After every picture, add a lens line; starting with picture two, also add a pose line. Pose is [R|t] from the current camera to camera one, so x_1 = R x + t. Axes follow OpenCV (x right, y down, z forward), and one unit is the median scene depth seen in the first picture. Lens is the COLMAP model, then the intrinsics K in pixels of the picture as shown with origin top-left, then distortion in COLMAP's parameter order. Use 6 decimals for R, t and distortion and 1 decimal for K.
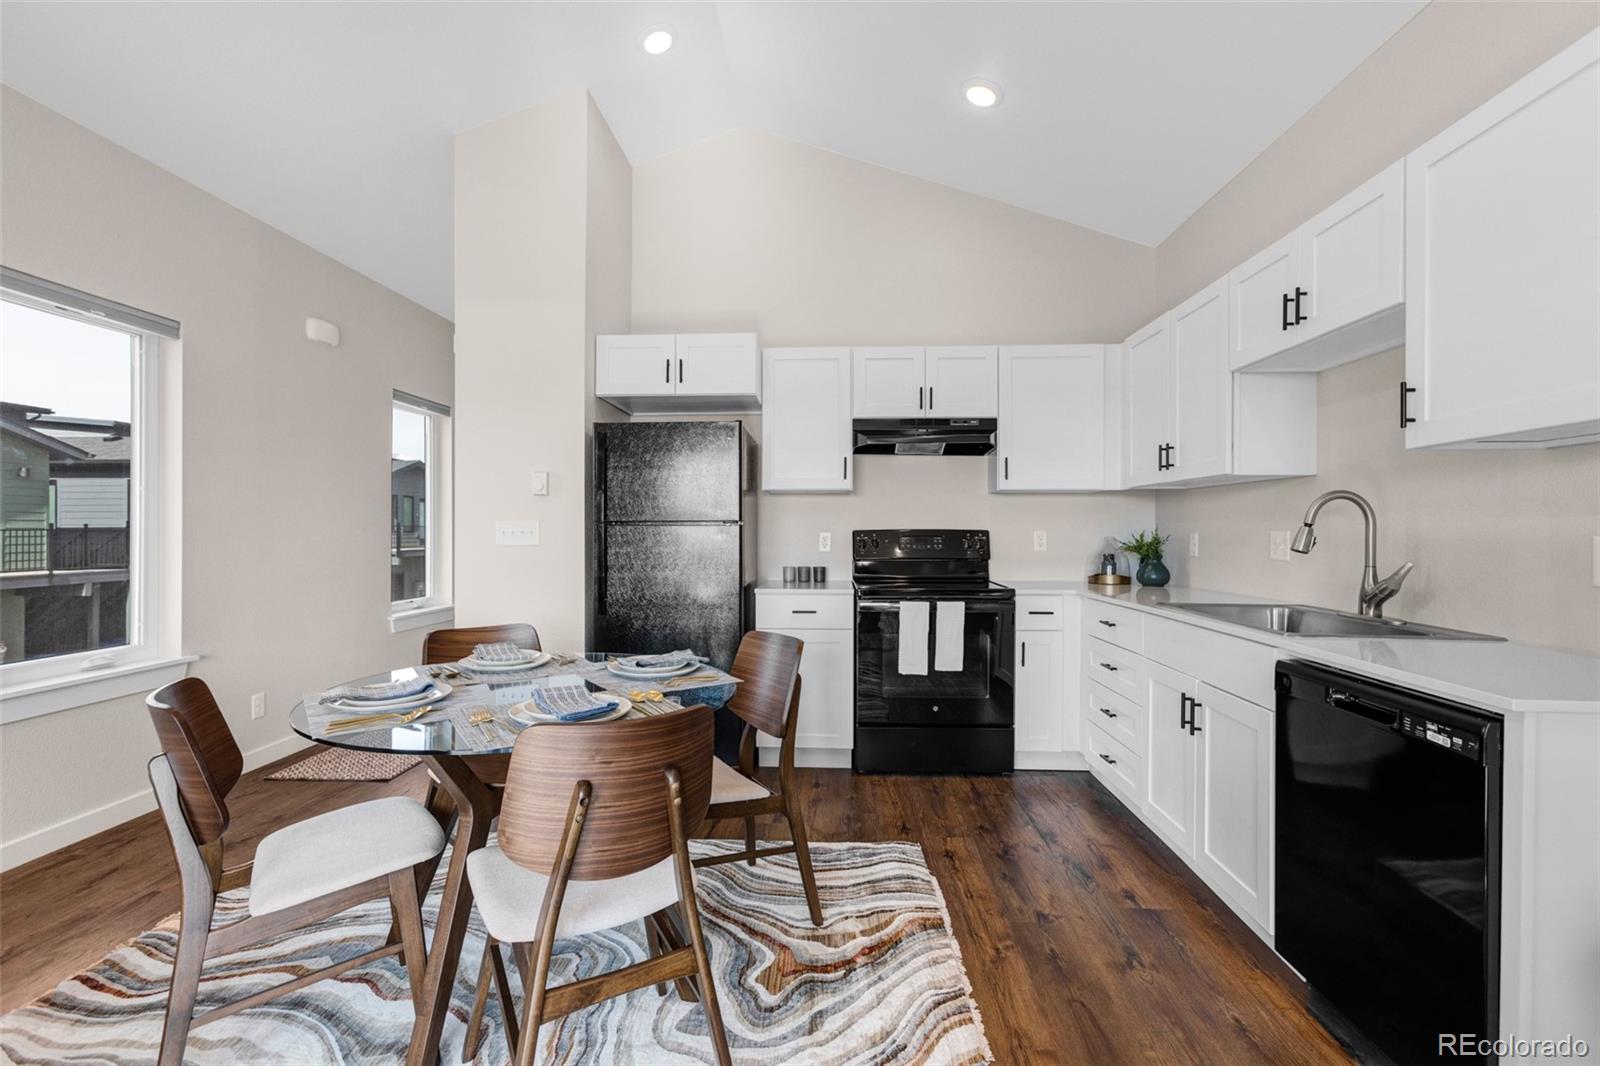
lens RADIAL K [[727.0, 0, 796.5], [0, 727.0, 526.9], [0, 0, 1]] dist [-0.003077, 0.004799]
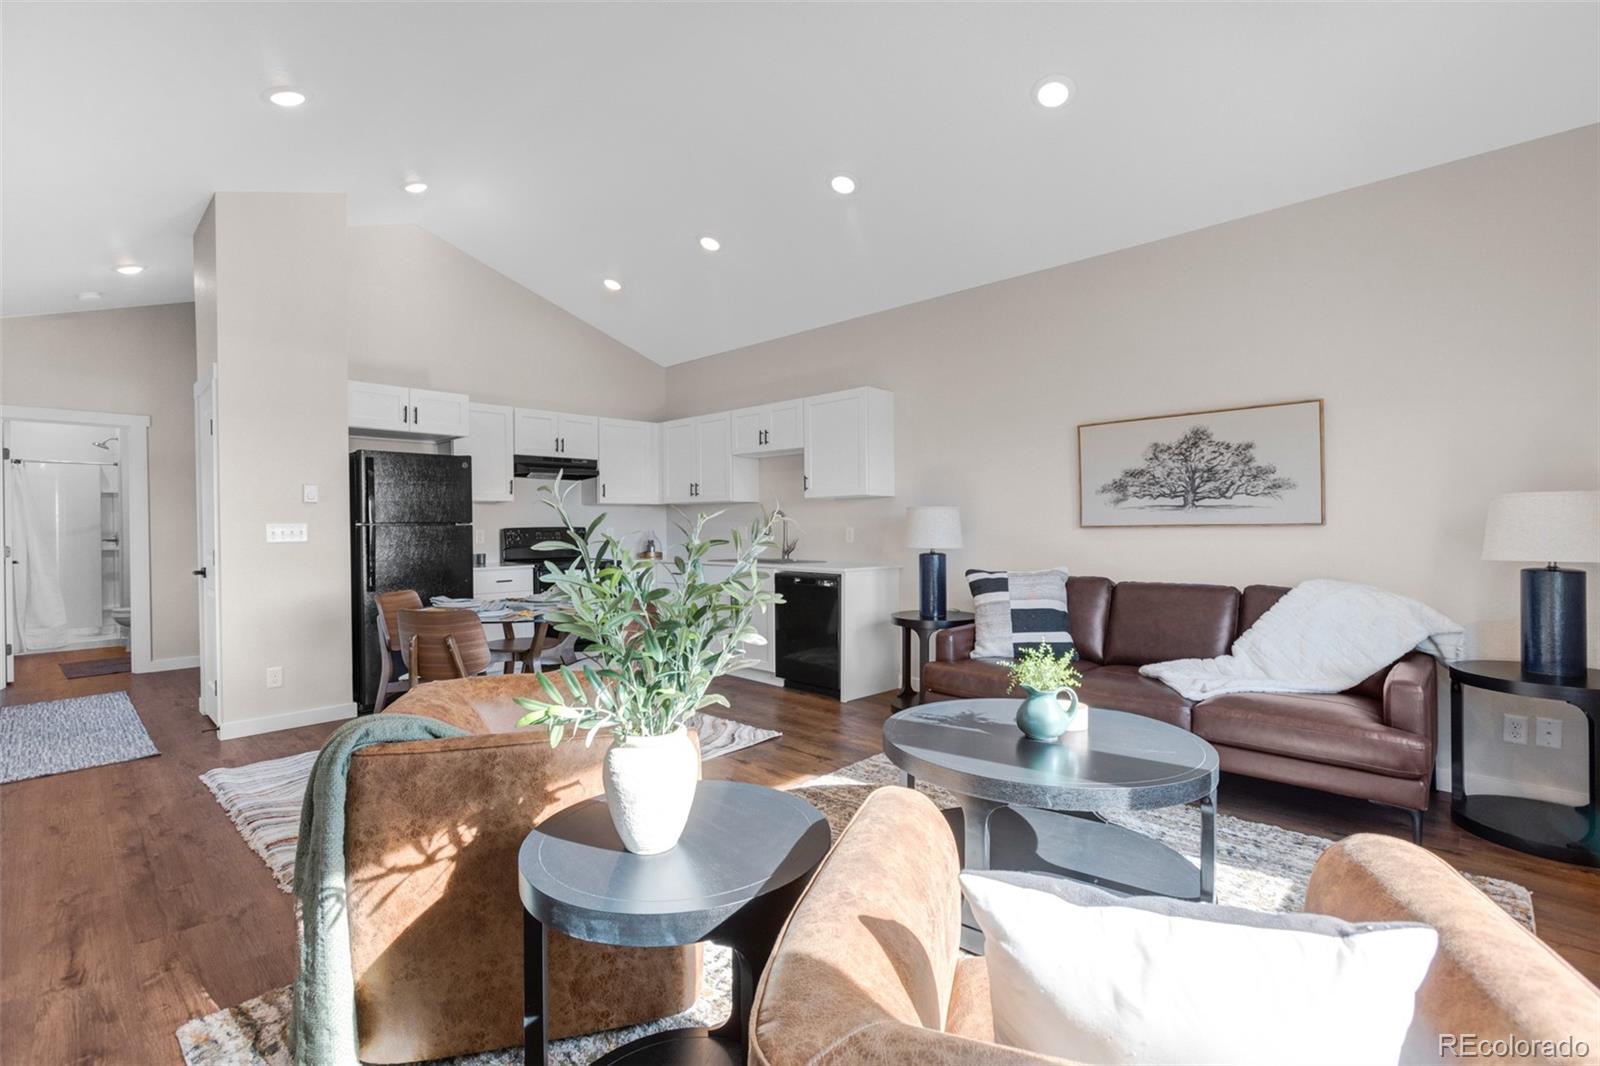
lens RADIAL K [[727.0, 0, 802.4], [0, 727.0, 531.2], [0, 0, 1]] dist [-0.003077, 0.004799]
pose [[0.645128, -0.012679, 0.763969, -0.783091], [0.005402, 0.999913, 0.012033, -0.004560], [-0.764055, -0.003635, 0.645140, -0.490978]]
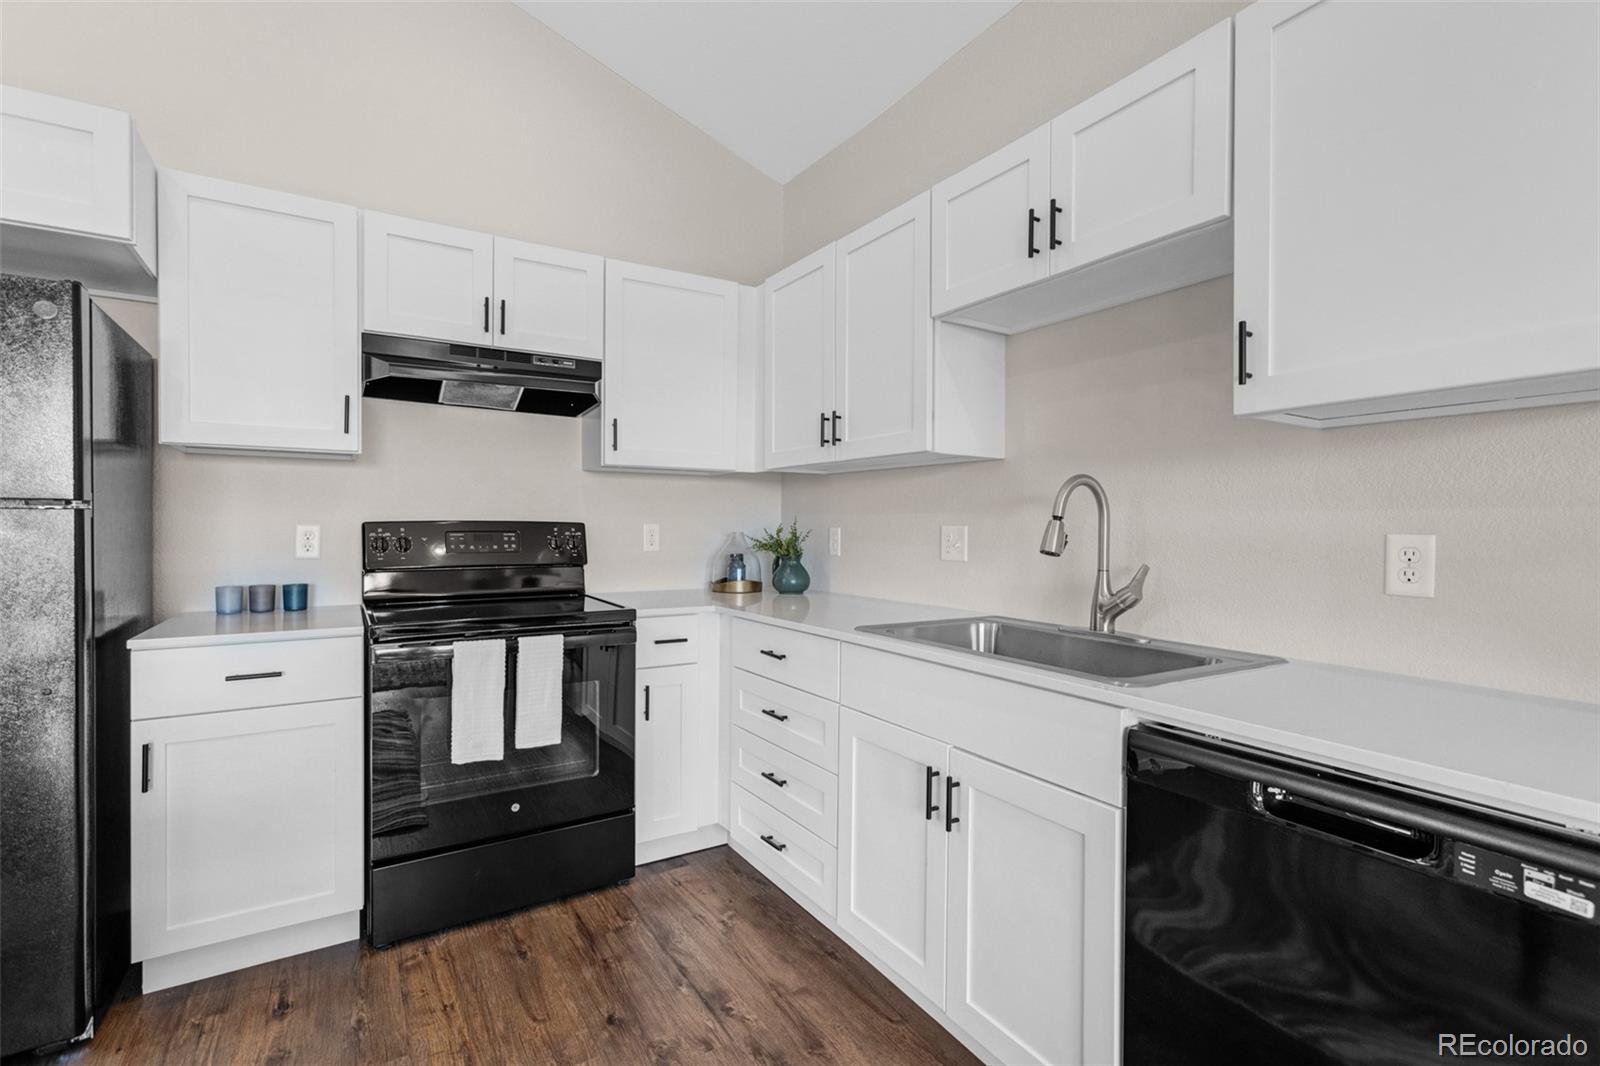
lens RADIAL K [[727.0, 0, 789.4], [0, 727.0, 530.7], [0, 0, 1]] dist [-0.003077, 0.004799]
pose [[0.820467, -0.002415, 0.571689, 0.028480], [-0.007397, 0.999863, 0.014838, 0.000624], [-0.571646, -0.016403, 0.820336, 0.363419]]
